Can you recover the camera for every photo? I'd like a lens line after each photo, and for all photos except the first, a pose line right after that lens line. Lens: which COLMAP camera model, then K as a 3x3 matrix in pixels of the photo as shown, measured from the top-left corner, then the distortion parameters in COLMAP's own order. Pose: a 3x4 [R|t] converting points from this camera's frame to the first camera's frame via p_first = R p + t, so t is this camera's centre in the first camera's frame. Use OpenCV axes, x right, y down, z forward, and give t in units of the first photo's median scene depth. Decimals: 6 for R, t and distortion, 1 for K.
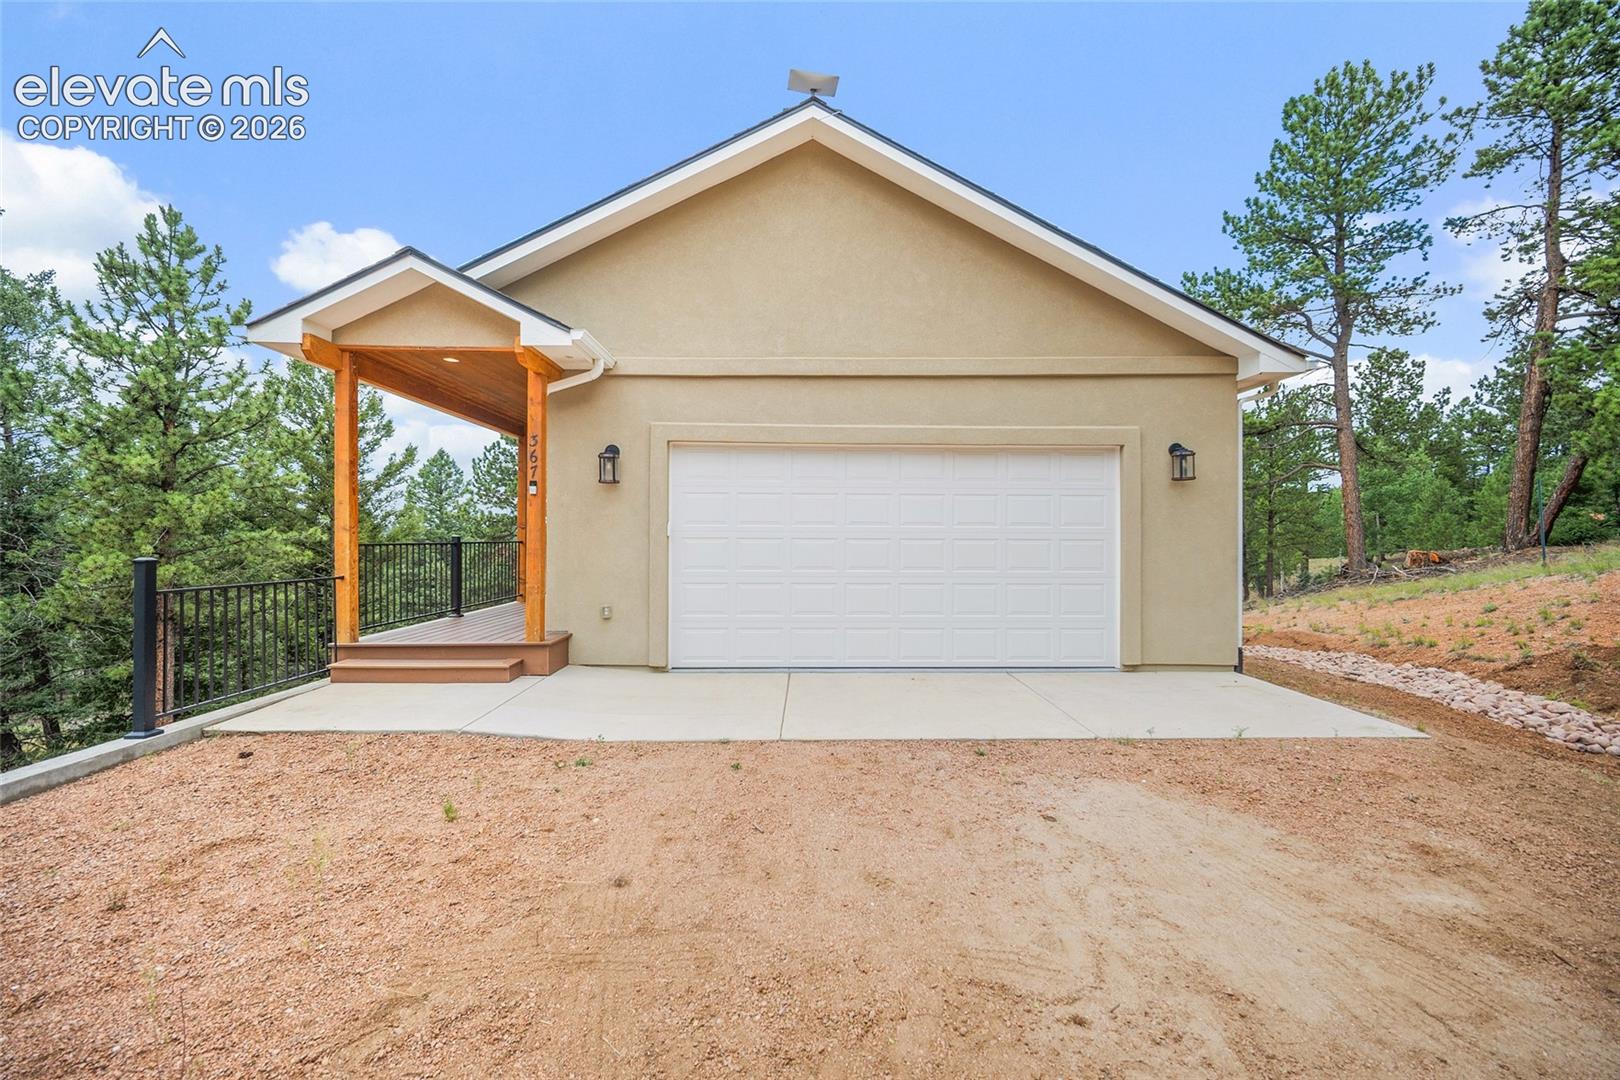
lens RADIAL K [[643.3, 0, 812.4], [0, 643.3, 535.1], [0, 0, 1]] dist [-0.002007, -0.000262]
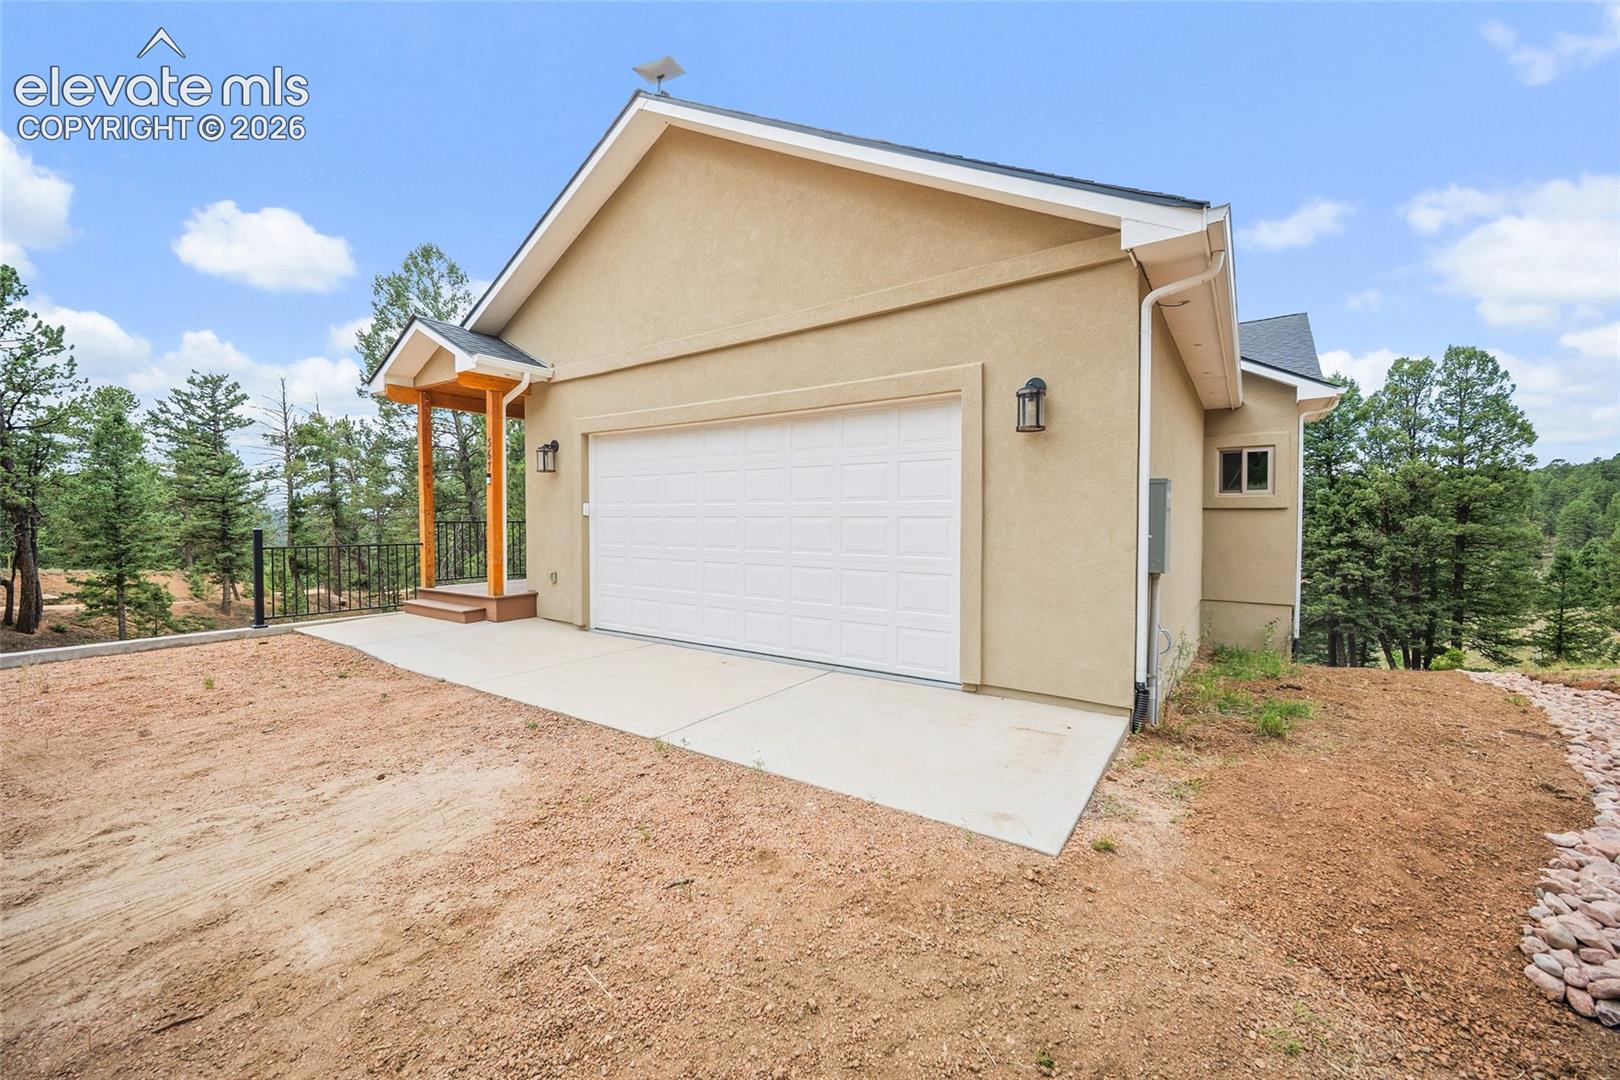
lens RADIAL K [[643.3, 0, 803.2], [0, 643.3, 539.9], [0, 0, 1]] dist [-0.002007, -0.000262]
pose [[0.807595, 0.016513, -0.589507, 0.792616], [0.002934, 0.999483, 0.032017, 0.009676], [0.589731, -0.027586, 0.807129, 0.289970]]
